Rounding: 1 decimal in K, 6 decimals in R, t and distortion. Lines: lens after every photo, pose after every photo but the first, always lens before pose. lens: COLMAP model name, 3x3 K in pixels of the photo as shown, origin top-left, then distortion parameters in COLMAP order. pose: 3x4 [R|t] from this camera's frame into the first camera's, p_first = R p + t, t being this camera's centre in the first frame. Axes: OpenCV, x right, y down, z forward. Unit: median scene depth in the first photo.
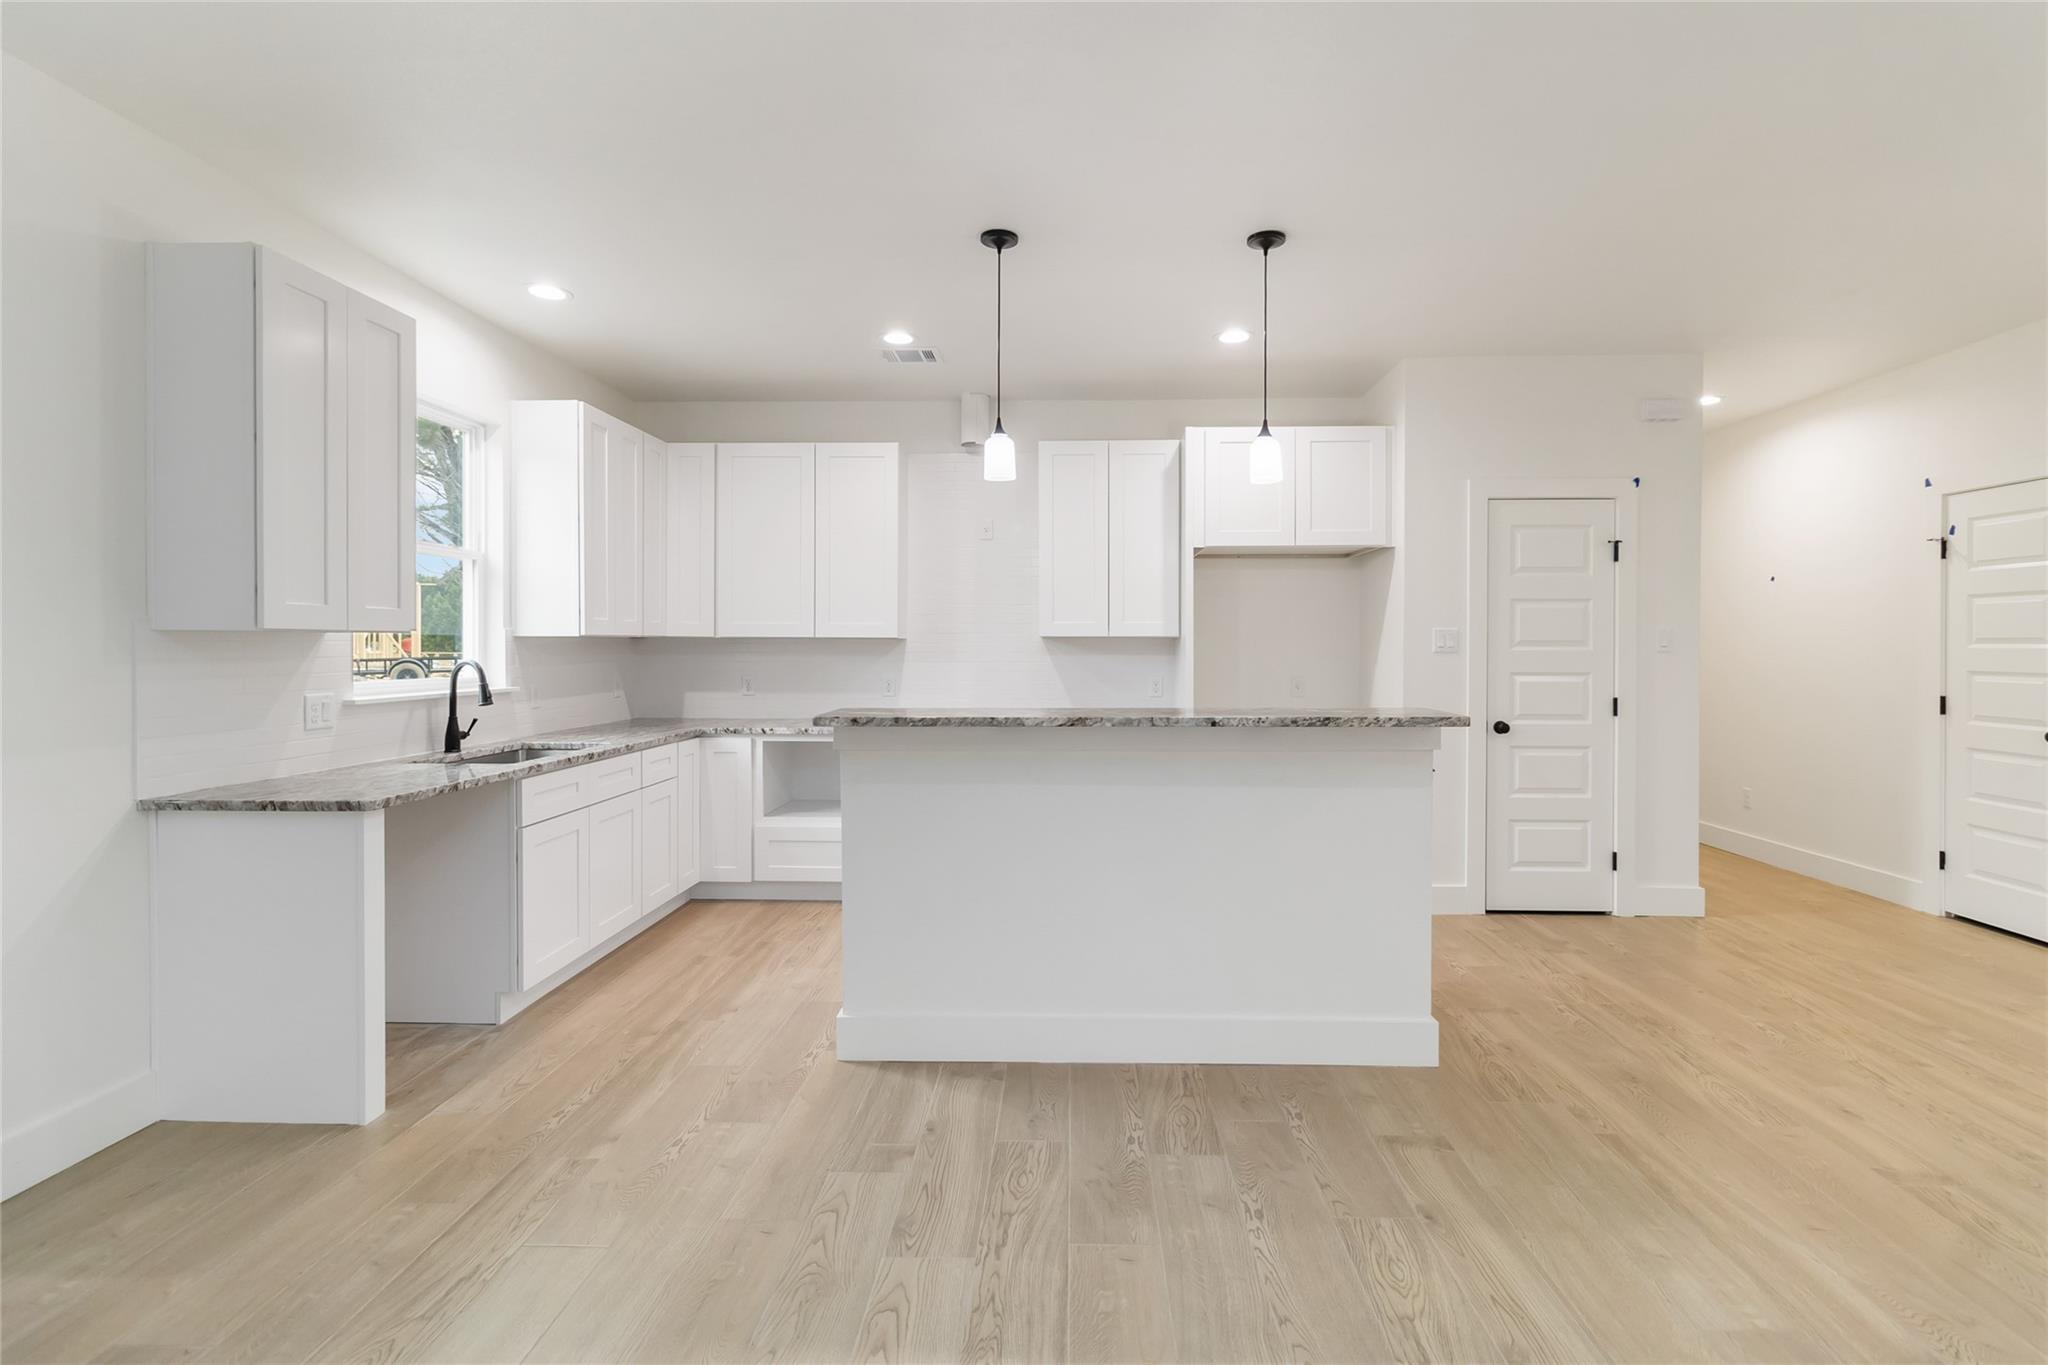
lens RADIAL K [[945.0, 0, 1042.2], [0, 945.0, 658.0], [0, 0, 1]] dist [0.001172, 0.000462]
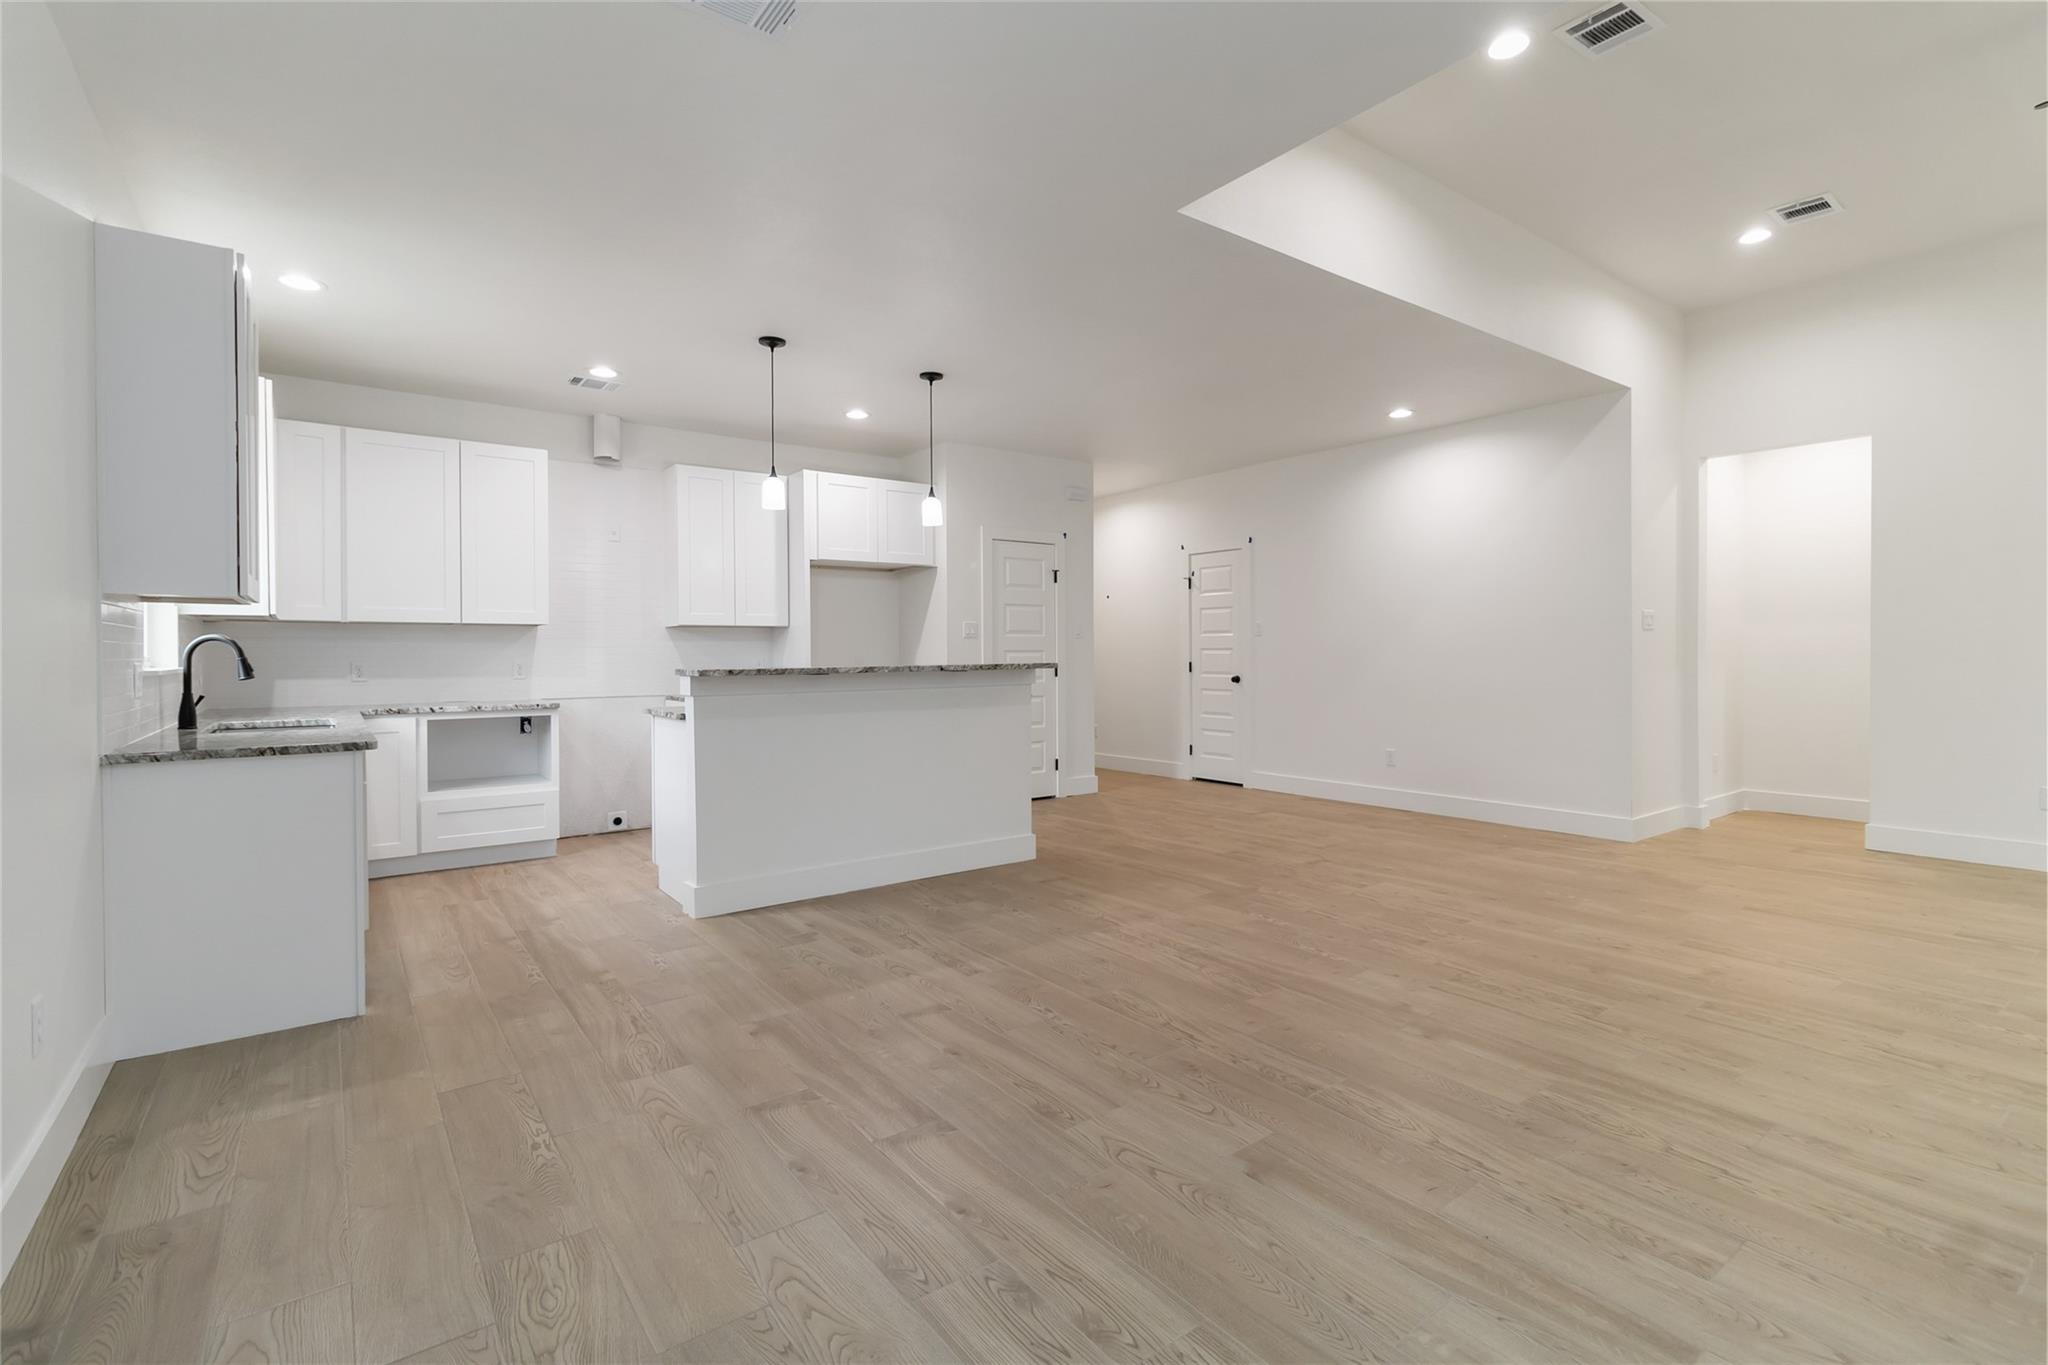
lens RADIAL K [[941.4, 0, 1042.2], [0, 941.4, 666.1], [0, 0, 1]] dist [0.000817, 0.000467]
pose [[0.776355, -0.014908, 0.630120, -0.546573], [0.015058, 0.999874, 0.005102, 0.041990], [-0.630116, 0.005527, 0.776481, -0.318674]]
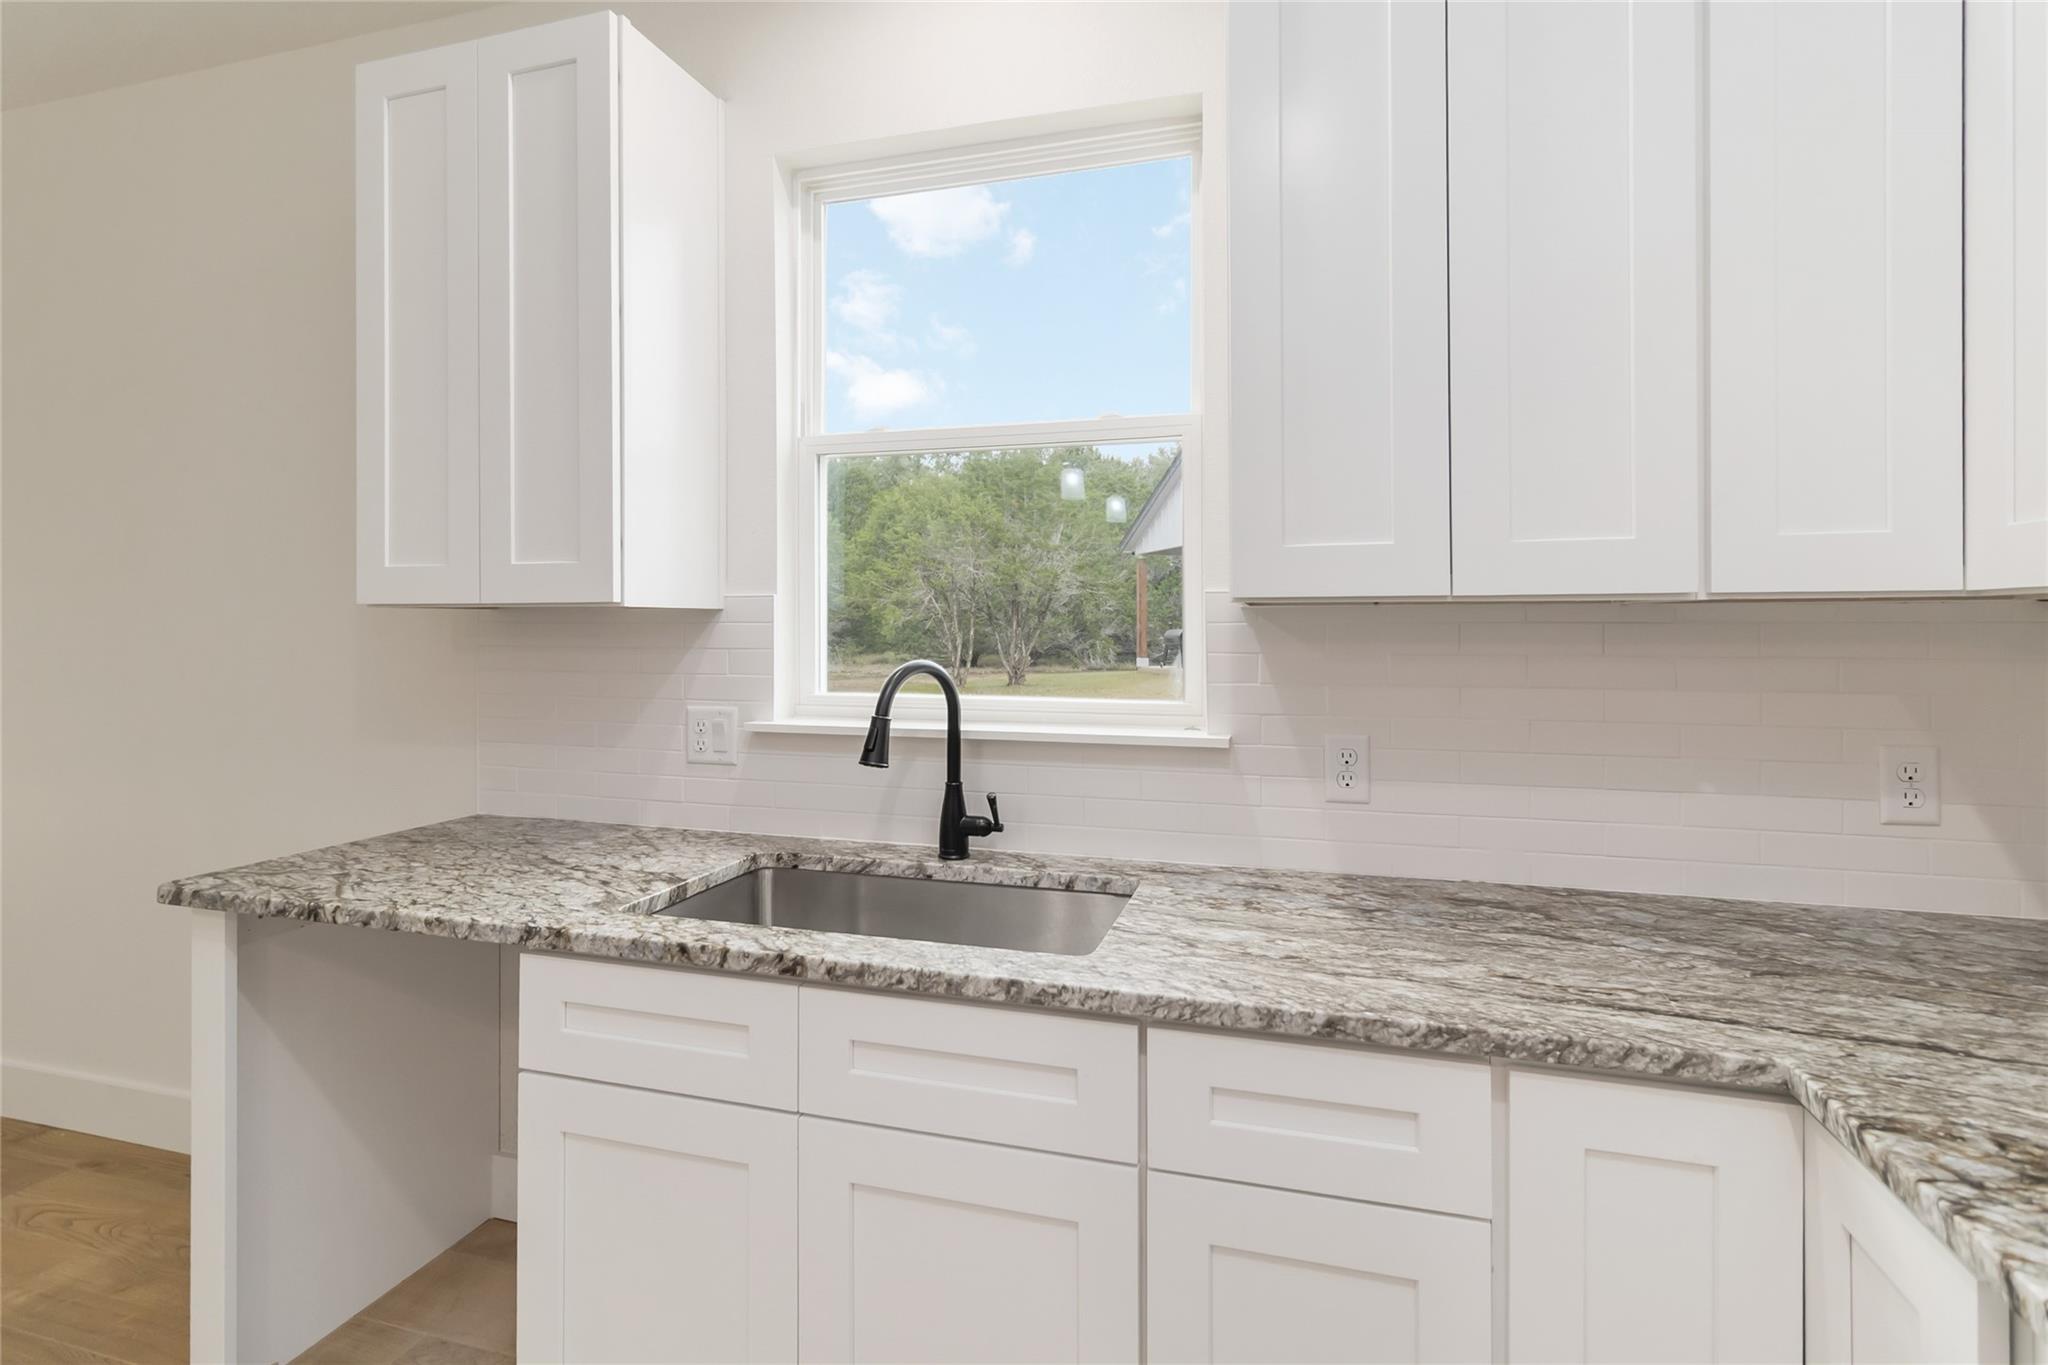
lens RADIAL K [[957.8, 0, 1039.6], [0, 957.8, 625.2], [0, 0, 1]] dist [-0.000814, -0.000027]
pose [[-0.243215, -0.005016, -0.969959, -0.171006], [-0.016098, 0.999870, -0.001134, -0.016150], [0.969839, 0.015339, -0.243264, 1.149550]]
